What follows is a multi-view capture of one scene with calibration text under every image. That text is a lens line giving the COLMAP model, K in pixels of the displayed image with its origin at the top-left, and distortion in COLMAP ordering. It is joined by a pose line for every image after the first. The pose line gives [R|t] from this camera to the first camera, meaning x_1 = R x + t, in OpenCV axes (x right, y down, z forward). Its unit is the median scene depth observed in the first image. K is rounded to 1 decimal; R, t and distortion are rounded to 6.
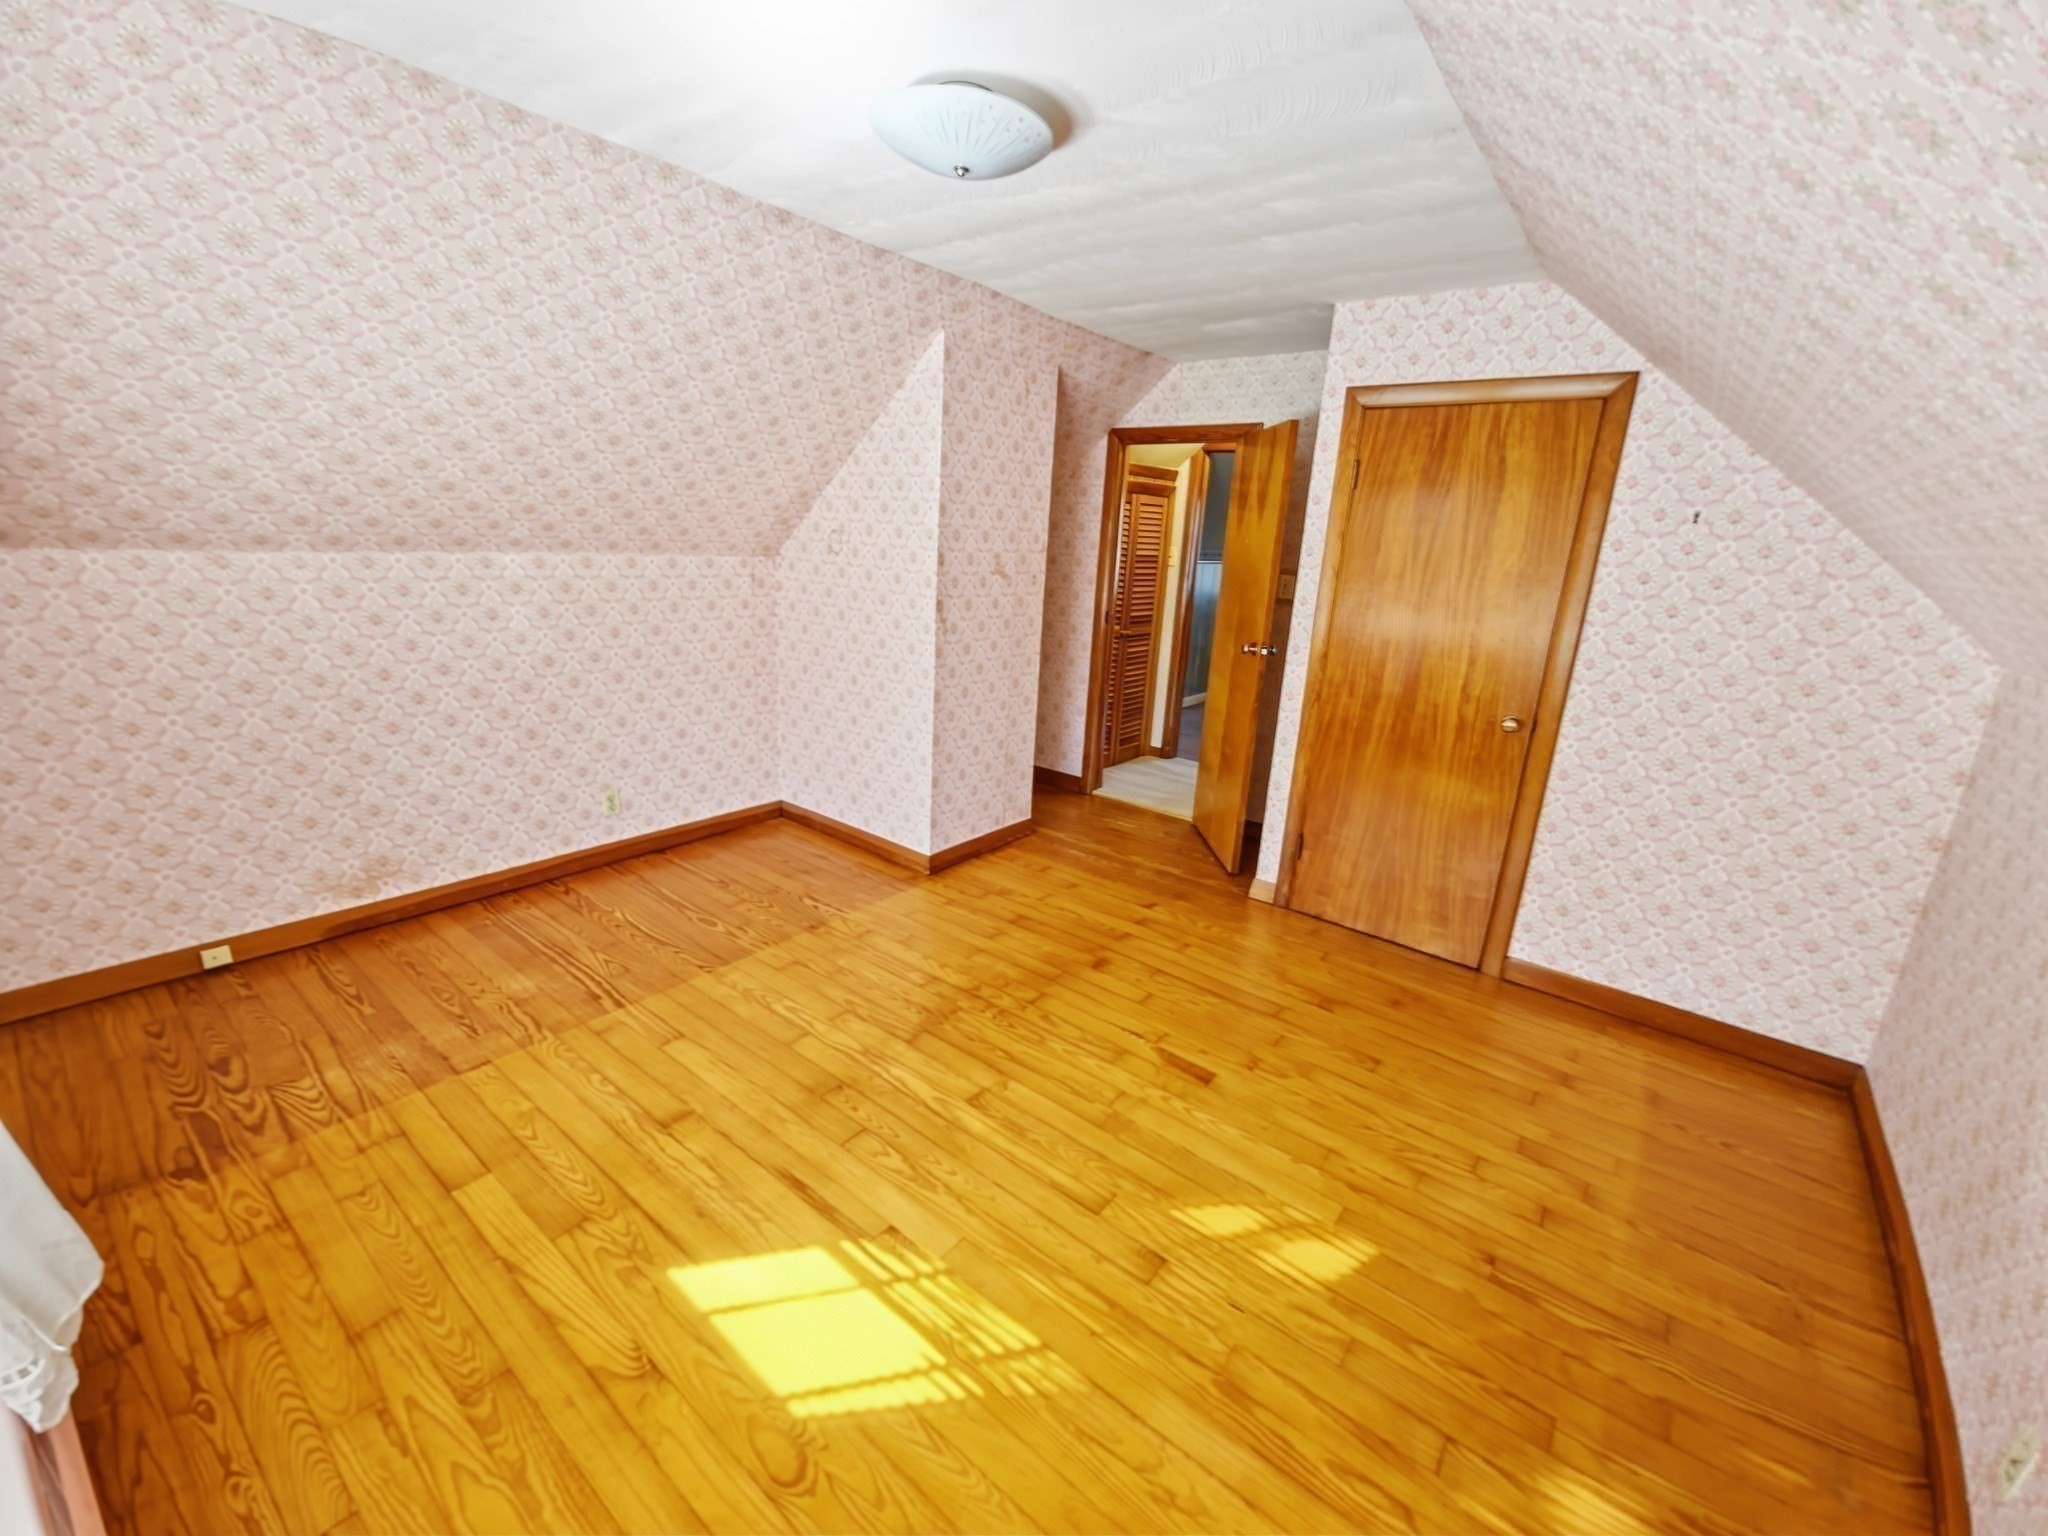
lens RADIAL K [[848.0, 0, 1017.4], [0, 848.0, 744.8], [0, 0, 1]] dist [0.020759, -0.012775]
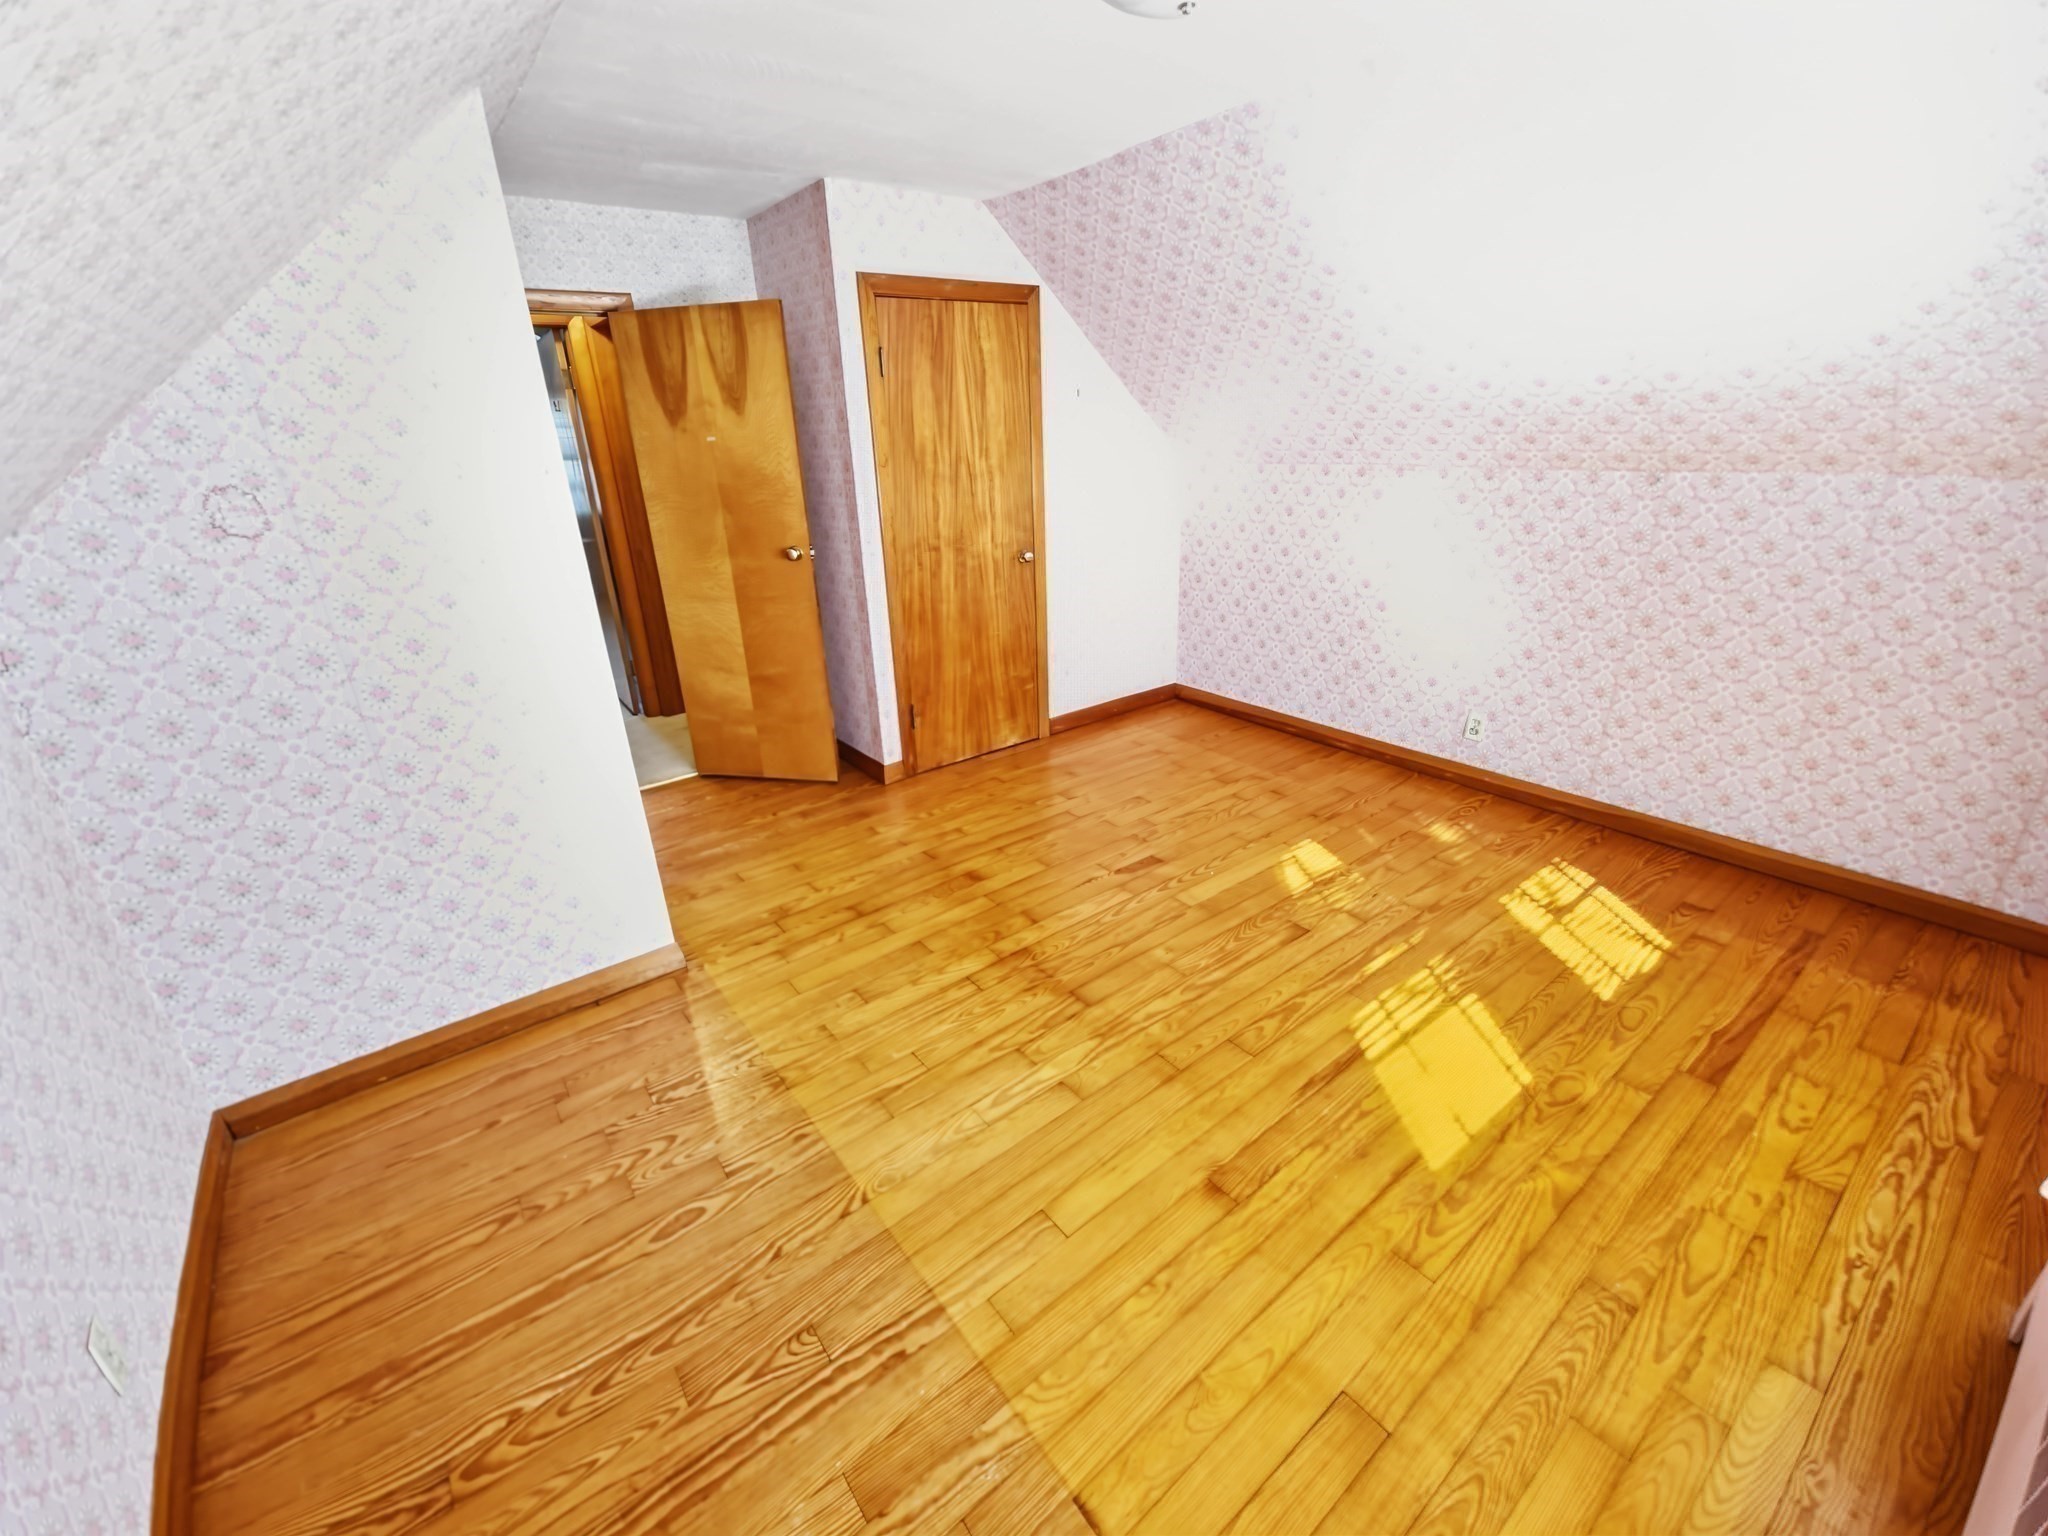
lens RADIAL K [[848.0, 0, 1017.4], [0, 848.0, 744.8], [0, 0, 1]] dist [0.020759, -0.012775]
pose [[0.237795, -0.401560, 0.884423, -0.779220], [0.285988, 0.899124, 0.331341, -0.216407], [-0.928259, 0.174144, 0.328648, 0.653795]]
